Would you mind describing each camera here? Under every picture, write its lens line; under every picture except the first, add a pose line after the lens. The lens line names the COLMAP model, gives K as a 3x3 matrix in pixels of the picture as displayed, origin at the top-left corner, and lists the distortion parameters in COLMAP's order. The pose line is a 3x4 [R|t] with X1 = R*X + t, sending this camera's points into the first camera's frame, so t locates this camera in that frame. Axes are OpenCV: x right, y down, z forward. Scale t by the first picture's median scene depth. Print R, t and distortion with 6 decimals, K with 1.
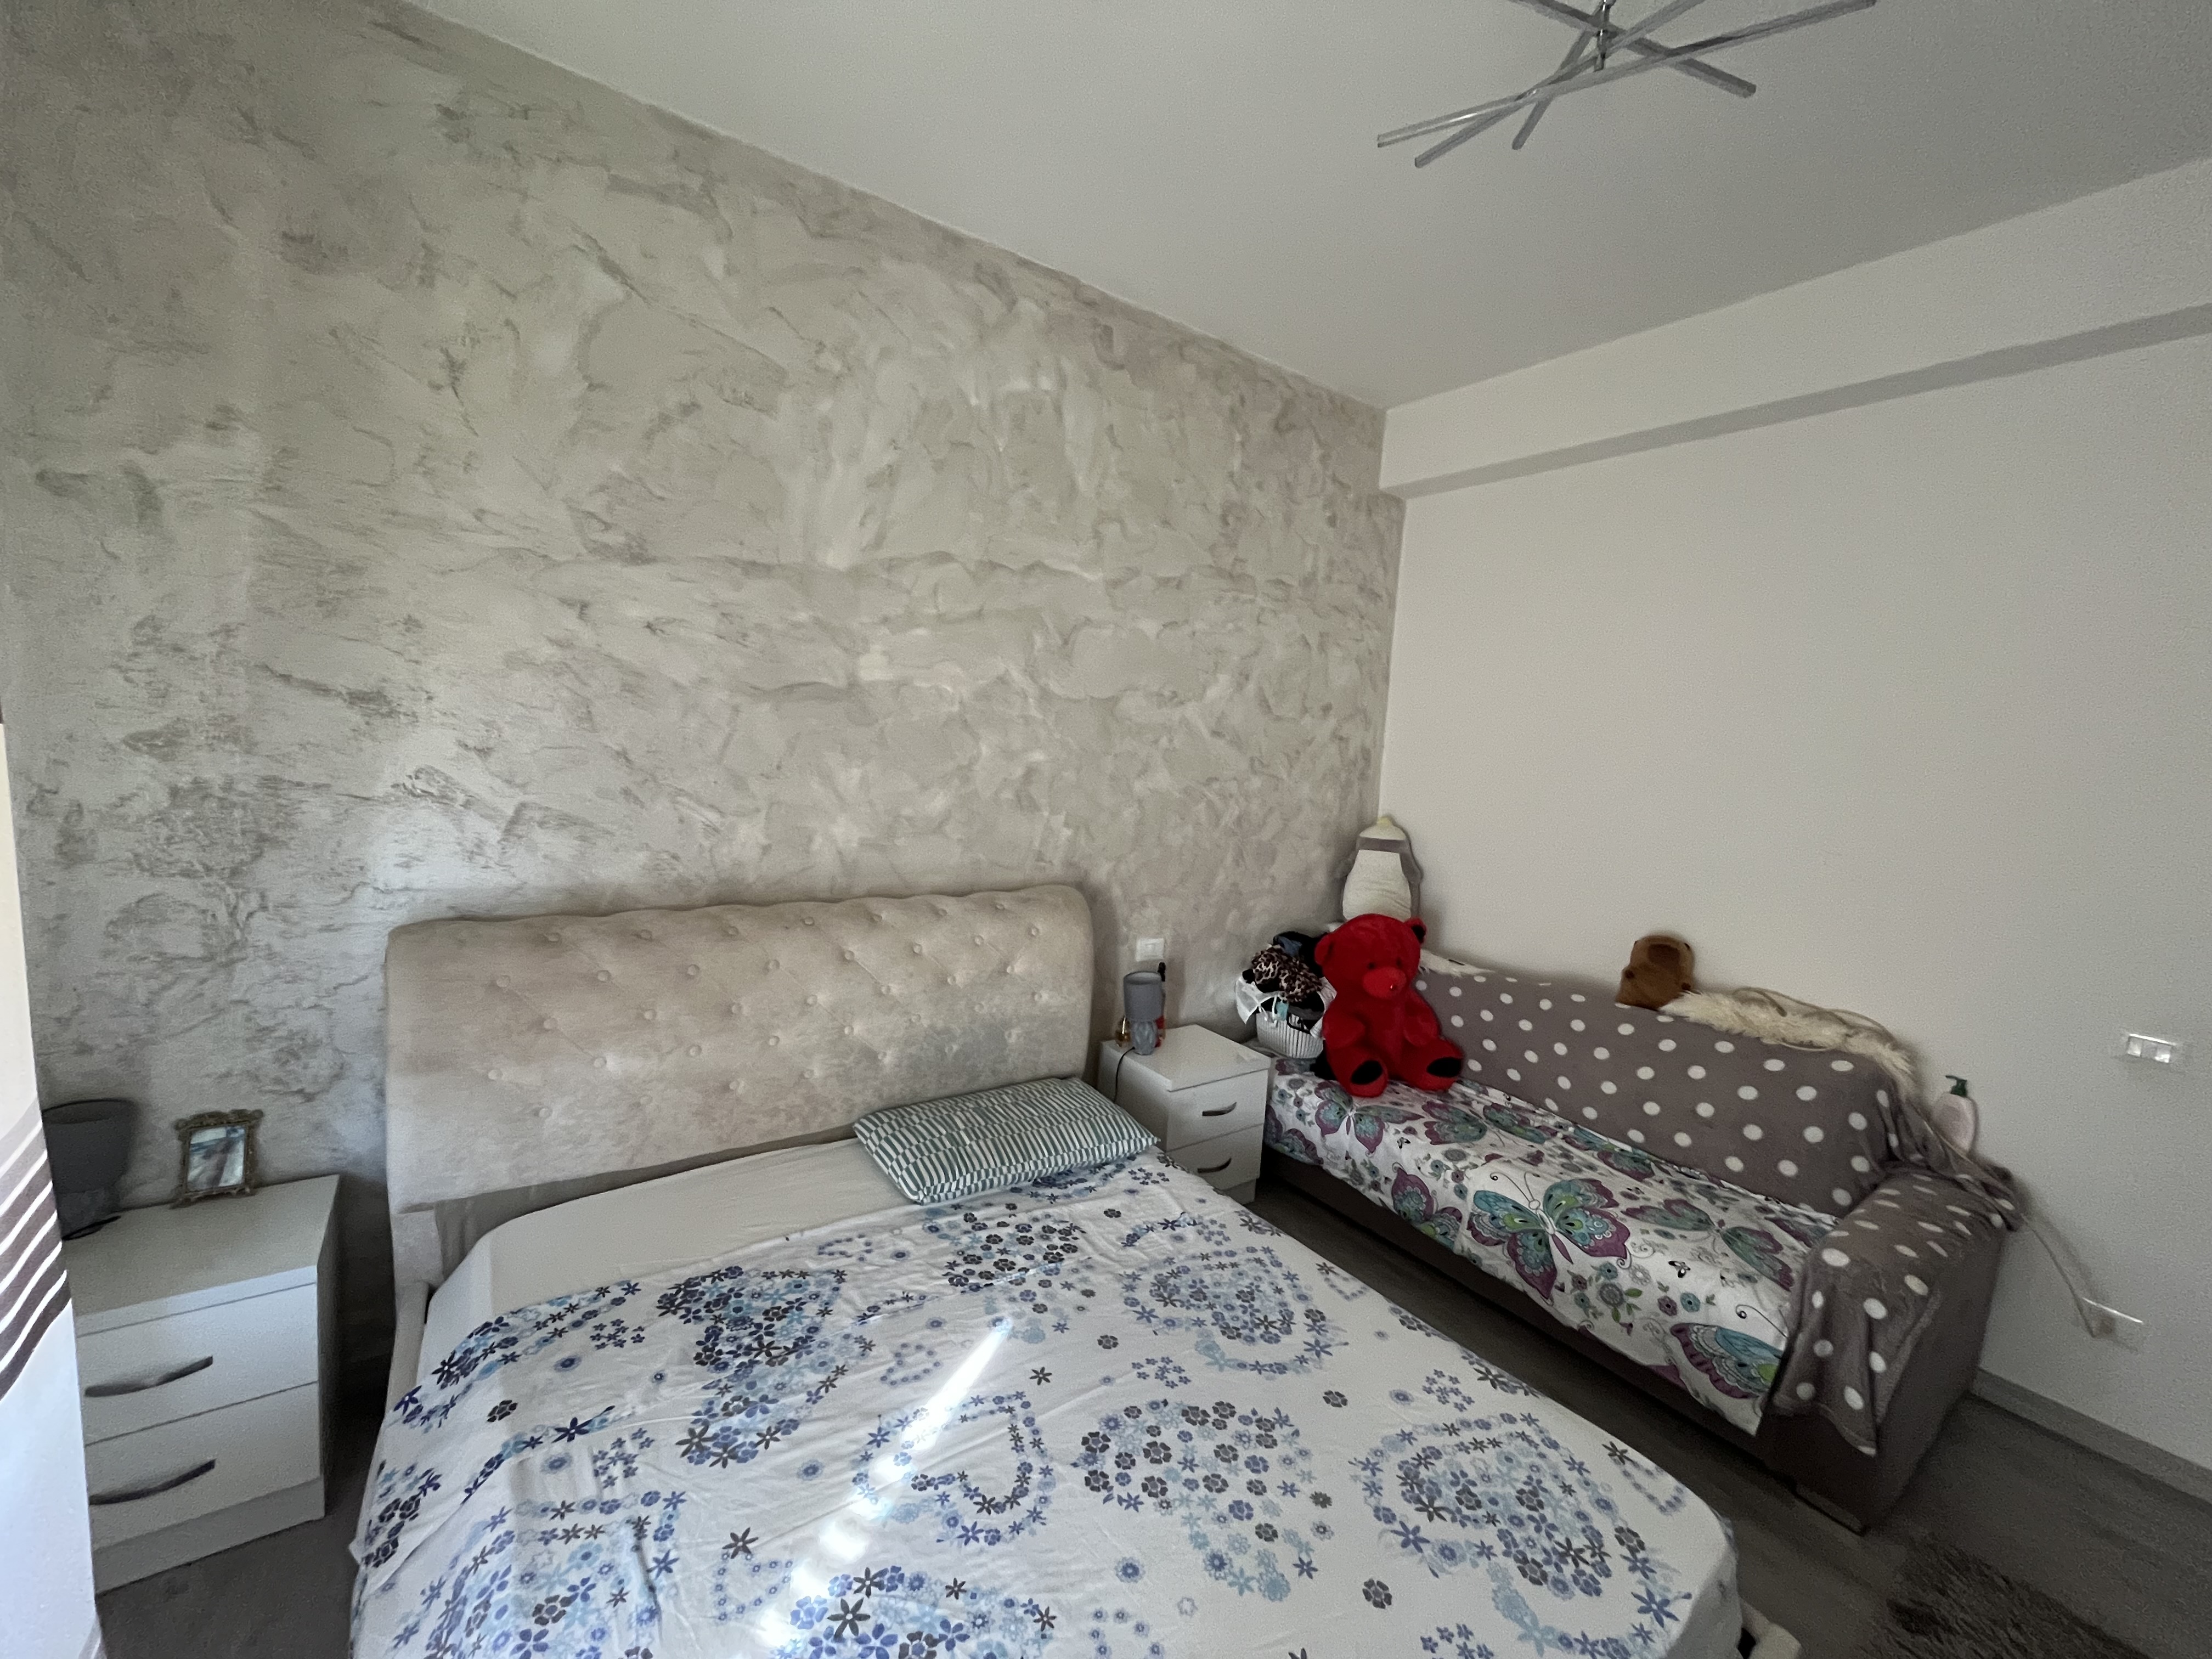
lens RADIAL K [[895.6, 0, 1109.8], [0, 895.6, 821.3], [0, 0, 1]] dist [-0.001704, 0.000088]
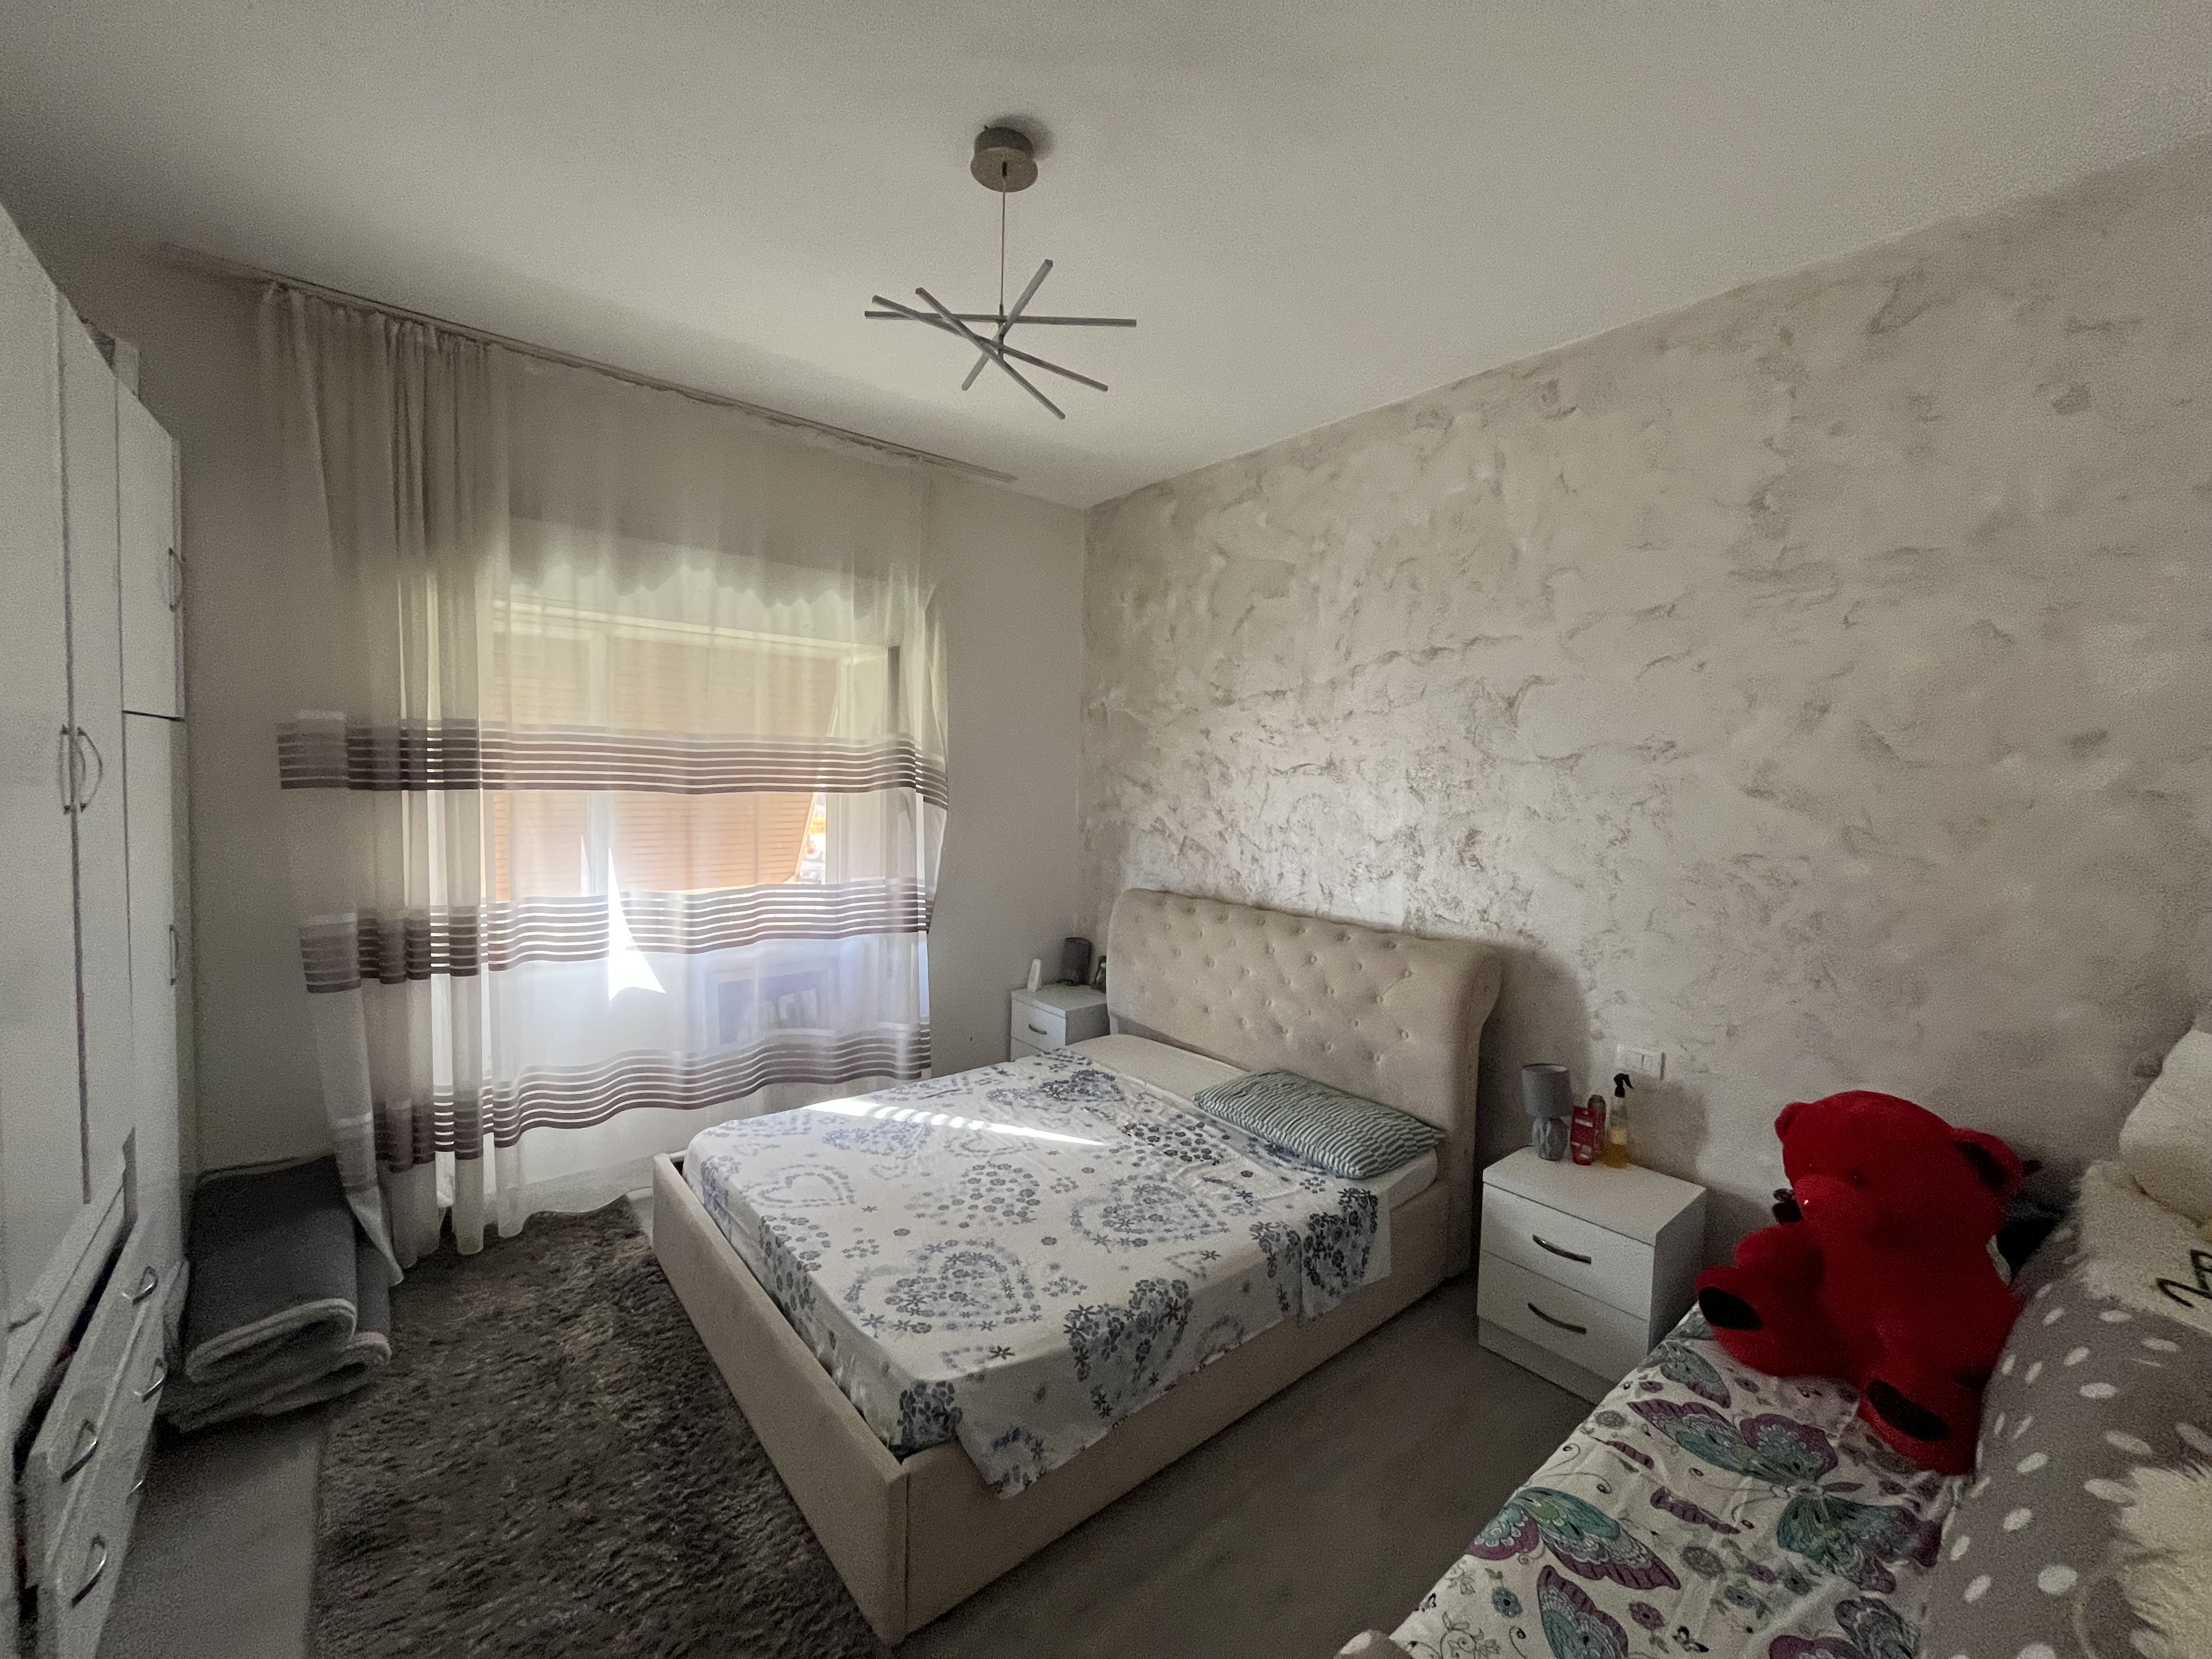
lens RADIAL K [[895.6, 0, 1109.8], [0, 895.6, 821.3], [0, 0, 1]] dist [-0.001704, 0.000088]
pose [[0.077545, -0.004407, -0.996979, 1.469984], [-0.115461, 0.993222, -0.013371, -0.009447], [0.990280, 0.116150, 0.076510, 0.792495]]
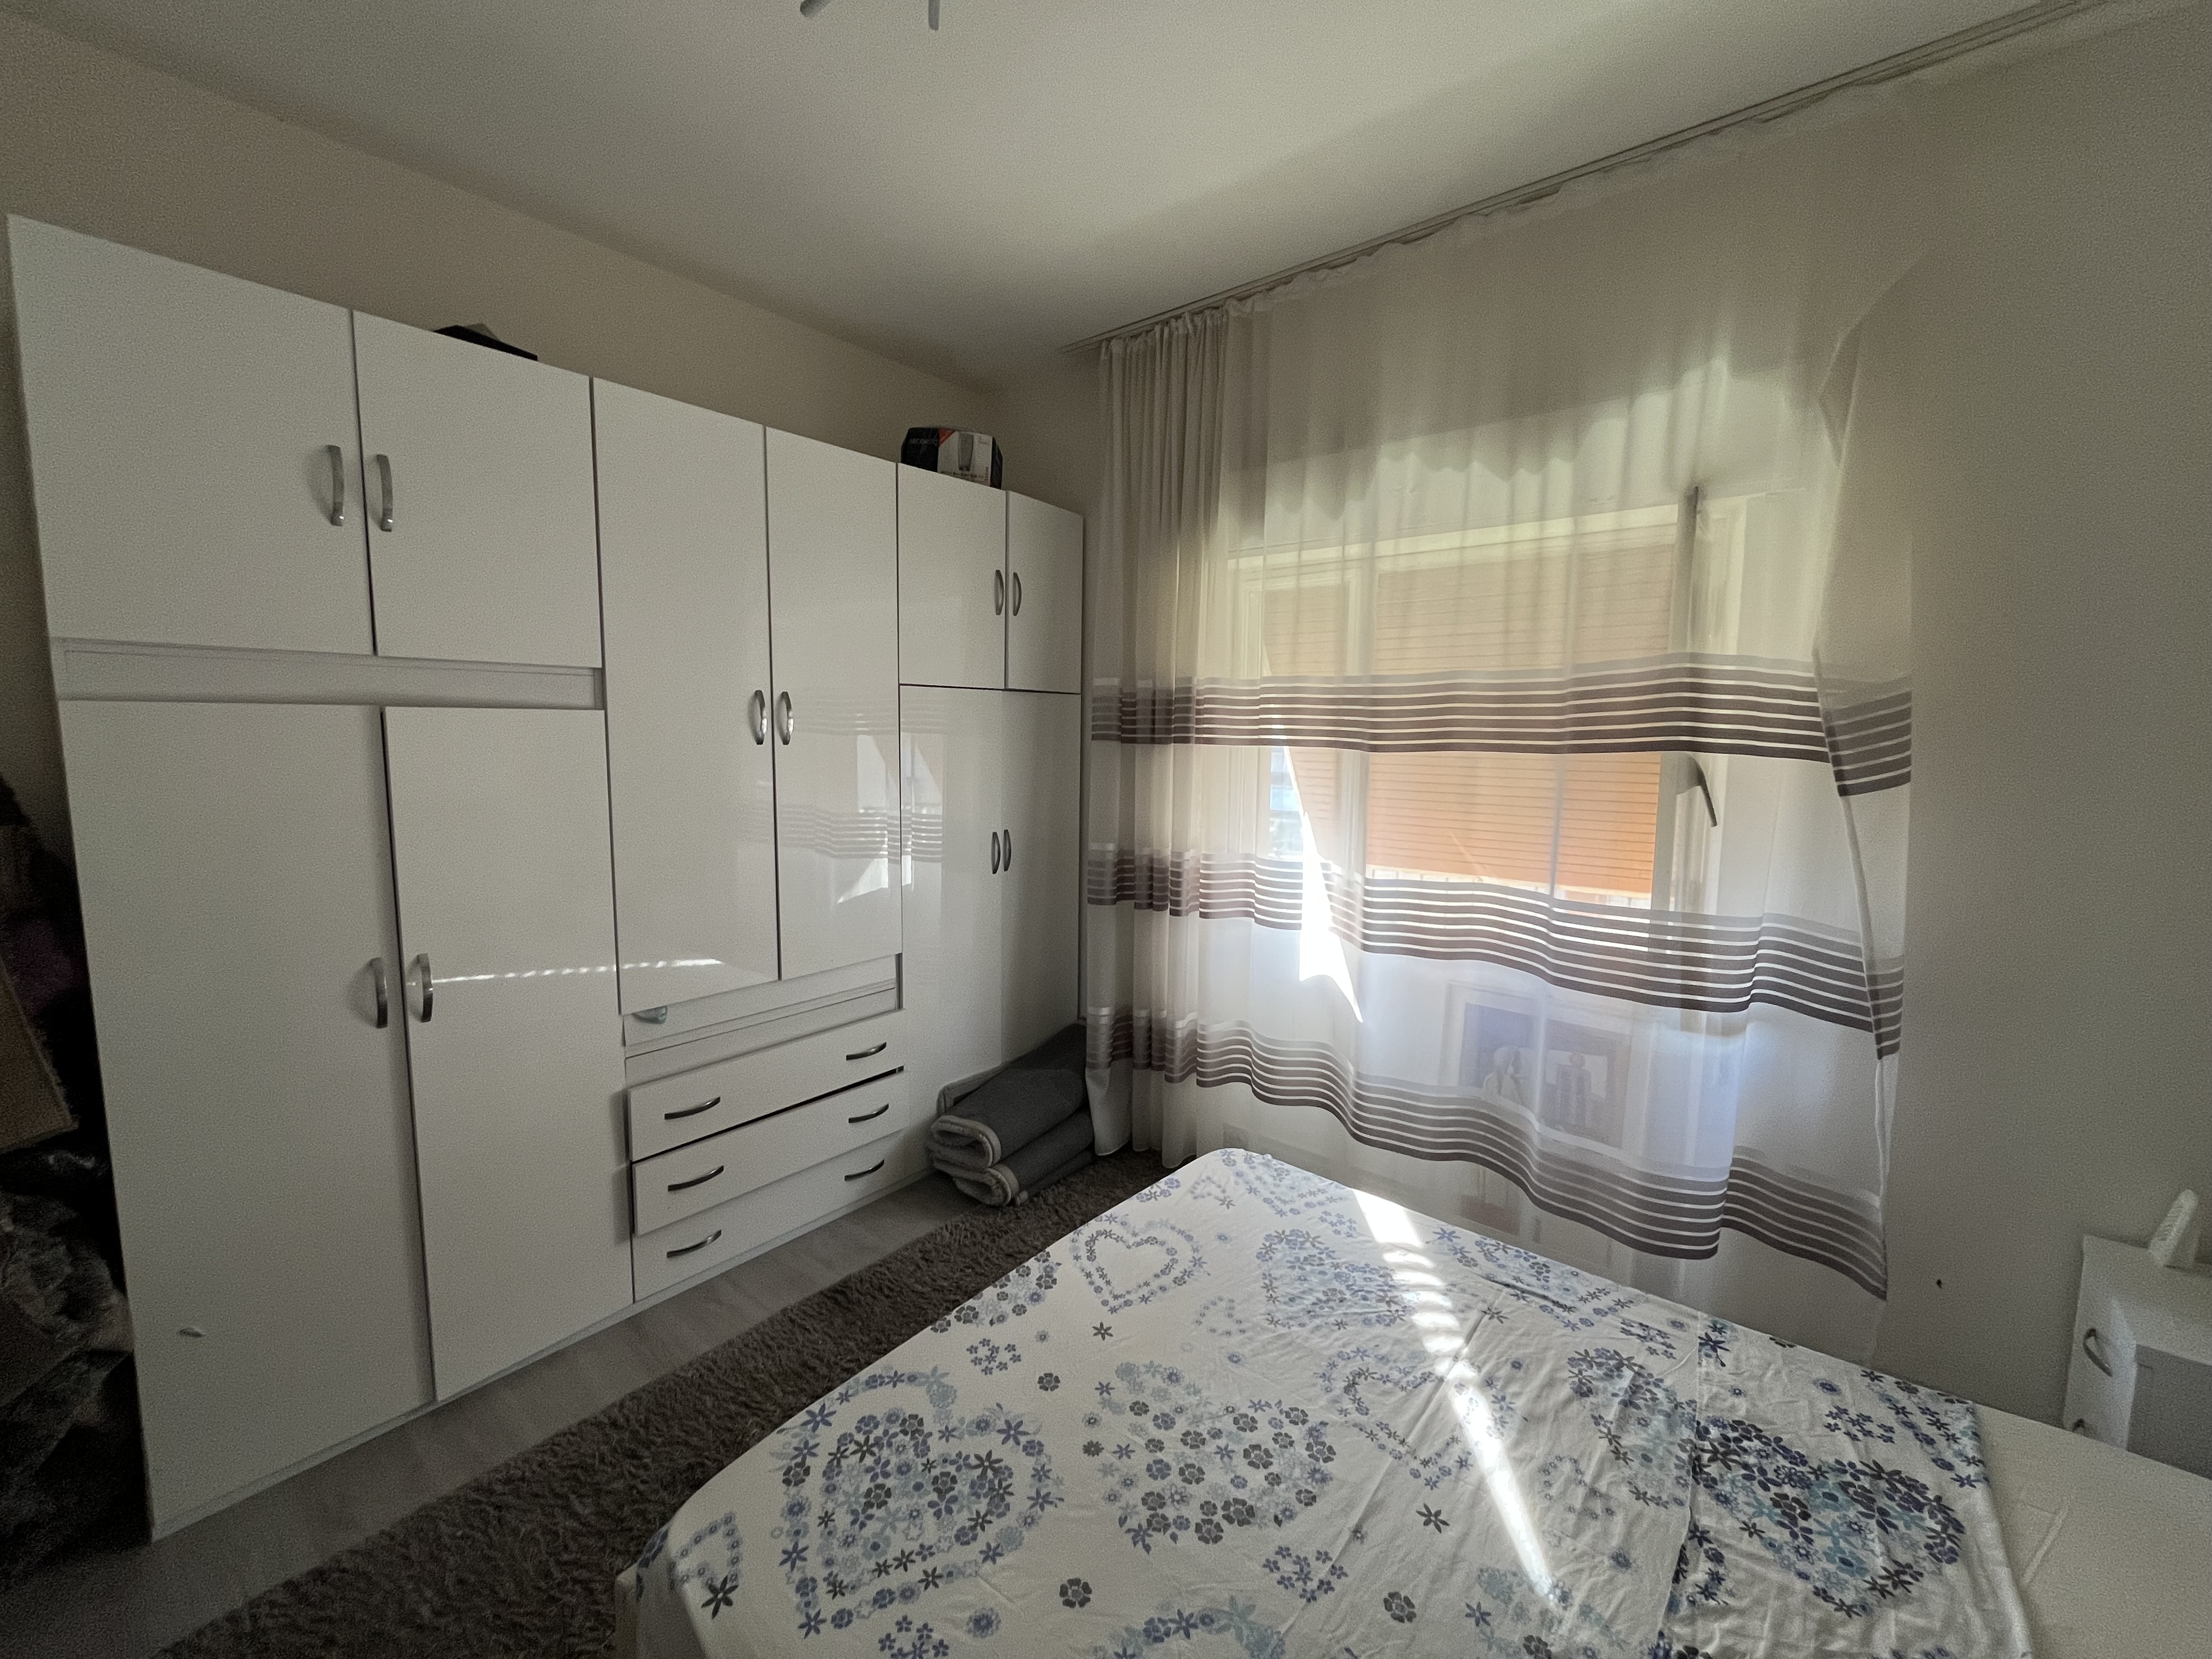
lens RADIAL K [[895.6, 0, 1109.8], [0, 895.6, 821.3], [0, 0, 1]] dist [-0.001704, 0.000088]
pose [[-0.963819, -0.046658, -0.262441, 0.390841], [-0.095638, 0.979538, 0.177085, -0.097102], [0.248808, 0.195777, -0.948560, 1.379948]]
